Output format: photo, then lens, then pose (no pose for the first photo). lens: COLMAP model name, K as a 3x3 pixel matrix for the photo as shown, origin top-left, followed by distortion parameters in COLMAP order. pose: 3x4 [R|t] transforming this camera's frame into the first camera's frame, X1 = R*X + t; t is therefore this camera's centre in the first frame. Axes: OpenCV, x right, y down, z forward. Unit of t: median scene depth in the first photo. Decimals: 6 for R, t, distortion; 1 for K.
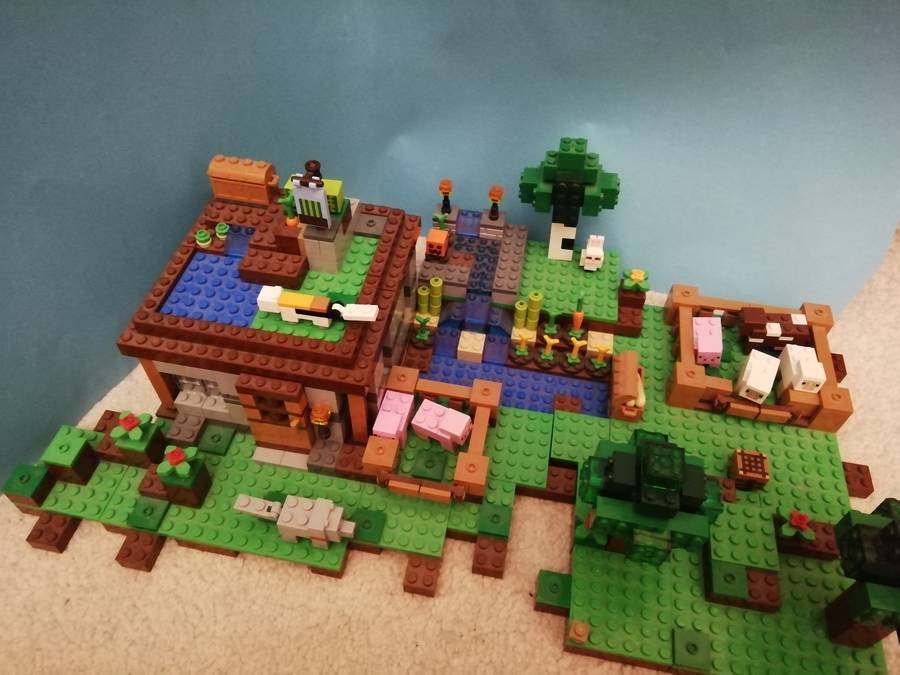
lens RADIAL K [[689.5, 0, 447.0], [0, 689.5, 335.0], [0, 0, 1]] dist [0.032390, -0.001730]
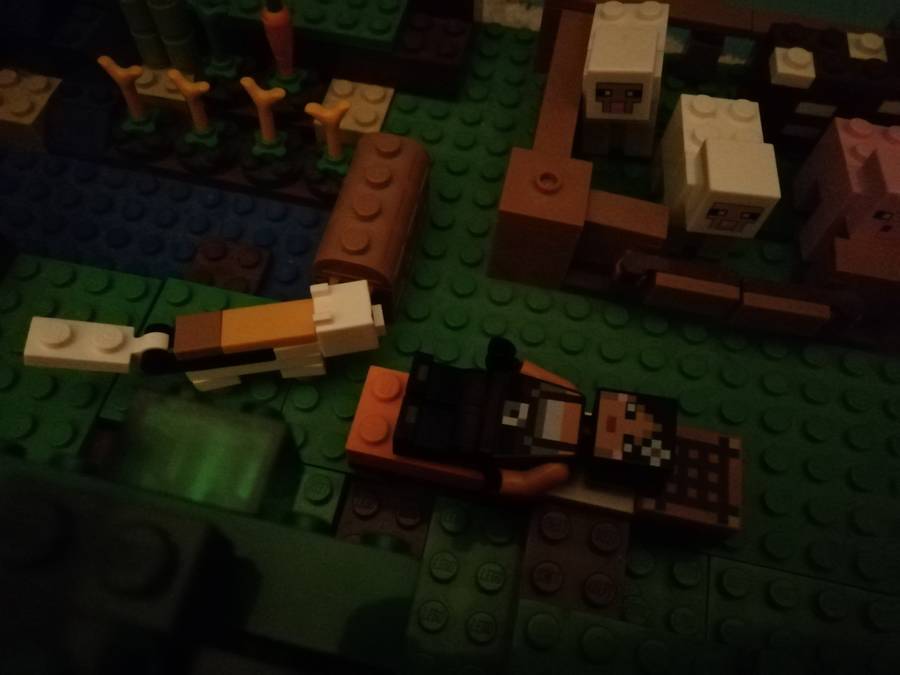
lens RADIAL K [[701.9, 0, 450.0], [0, 701.9, 337.5], [0, 0, 1]] dist [-0.001139, -0.004018]
pose [[0.999511, 0.031280, 0.000449, 0.306816], [-0.030813, 0.981905, 0.186848, 0.067828], [0.005403, -0.186770, 0.982389, 0.654779]]
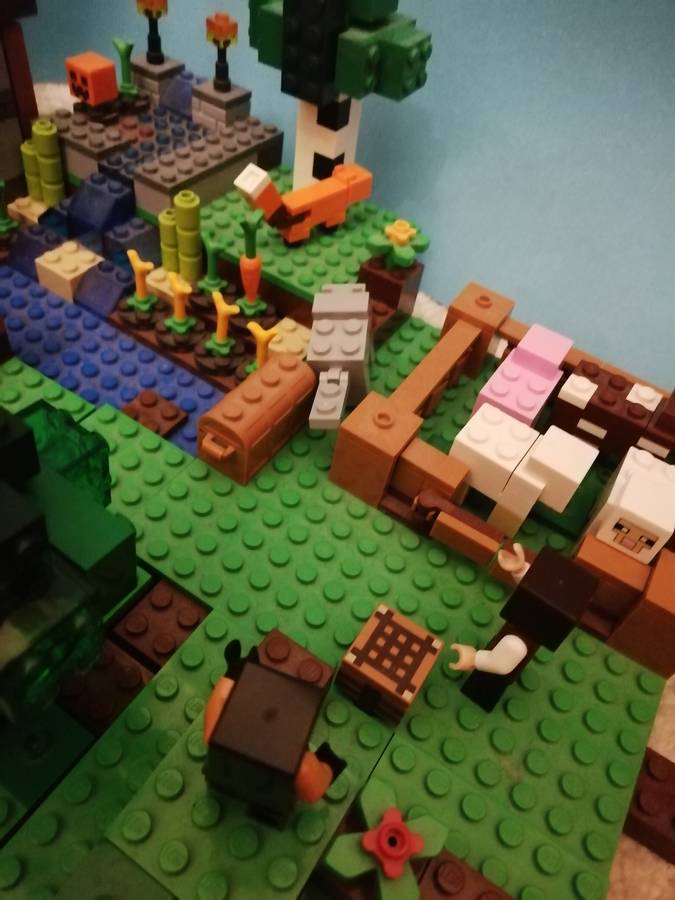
lens RADIAL K [[689.5, 0, 337.5], [0, 689.5, 450.0], [0, 0, 1]] dist [0.032390, -0.001730]
pose [[0.922751, 0.350766, -0.159669, 0.399859], [-0.358663, 0.933191, -0.022700, 0.093958], [0.141039, 0.078213, 0.986910, 0.562298]]
